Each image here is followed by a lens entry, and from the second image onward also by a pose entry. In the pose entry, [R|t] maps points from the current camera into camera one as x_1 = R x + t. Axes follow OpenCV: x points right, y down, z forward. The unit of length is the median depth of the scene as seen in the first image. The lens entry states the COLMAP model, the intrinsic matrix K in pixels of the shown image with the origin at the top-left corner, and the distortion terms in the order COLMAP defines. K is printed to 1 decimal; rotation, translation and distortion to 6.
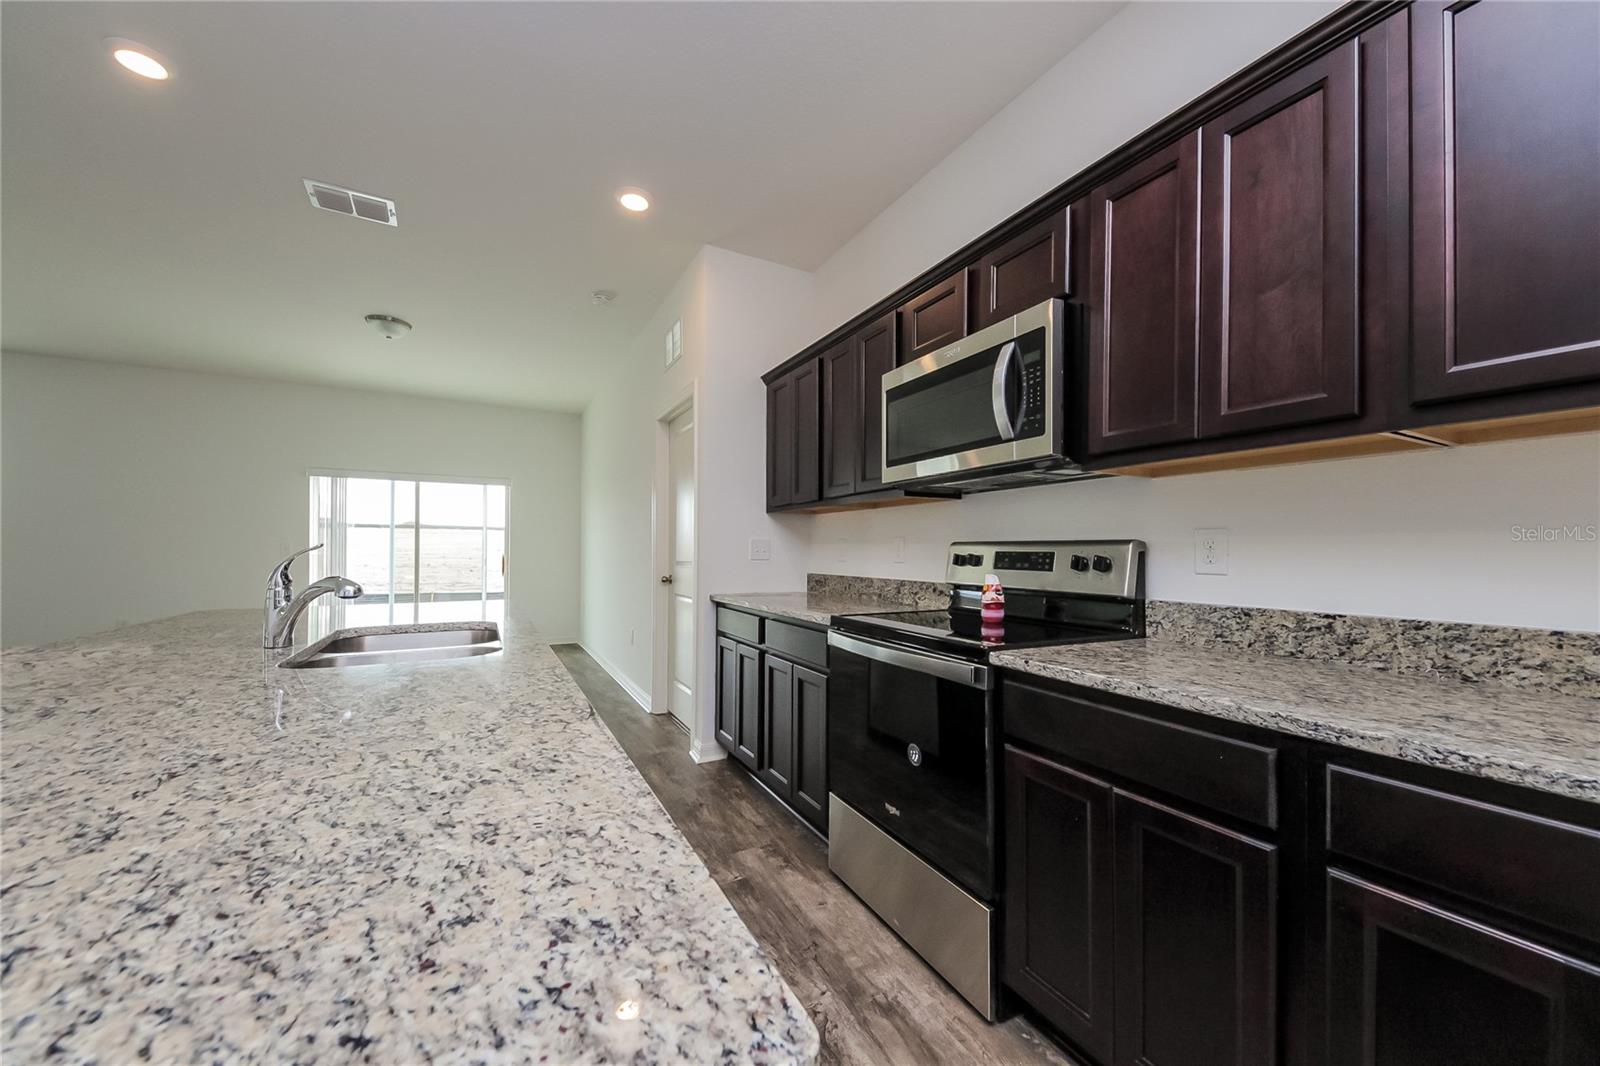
lens RADIAL K [[631.1, 0, 800.0], [0, 631.1, 533.0], [0, 0, 1]] dist [0.107941, -0.010987]
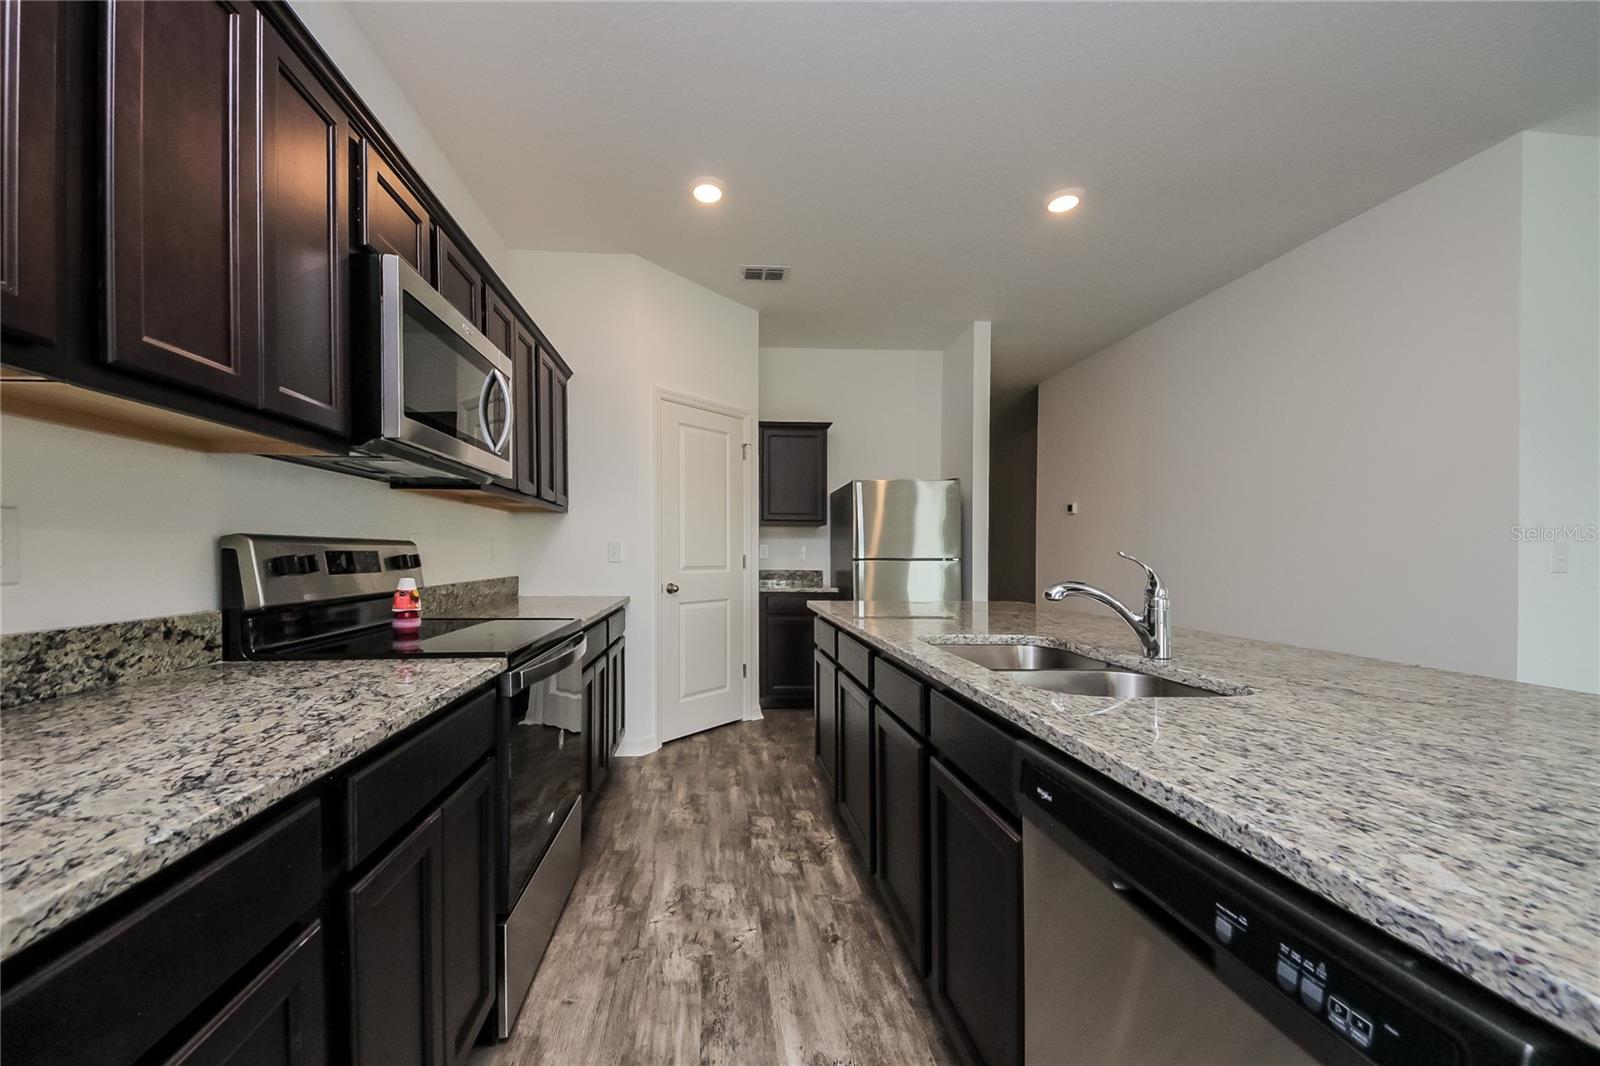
lens RADIAL K [[599.9, 0, 797.4], [0, 599.9, 553.8], [0, 0, 1]] dist [0.040470, -0.009122]
pose [[-0.942948, -0.001955, 0.332933, -0.367898], [-0.010118, 0.999689, -0.022784, 0.037358], [-0.332785, -0.024852, -0.942675, 1.272136]]
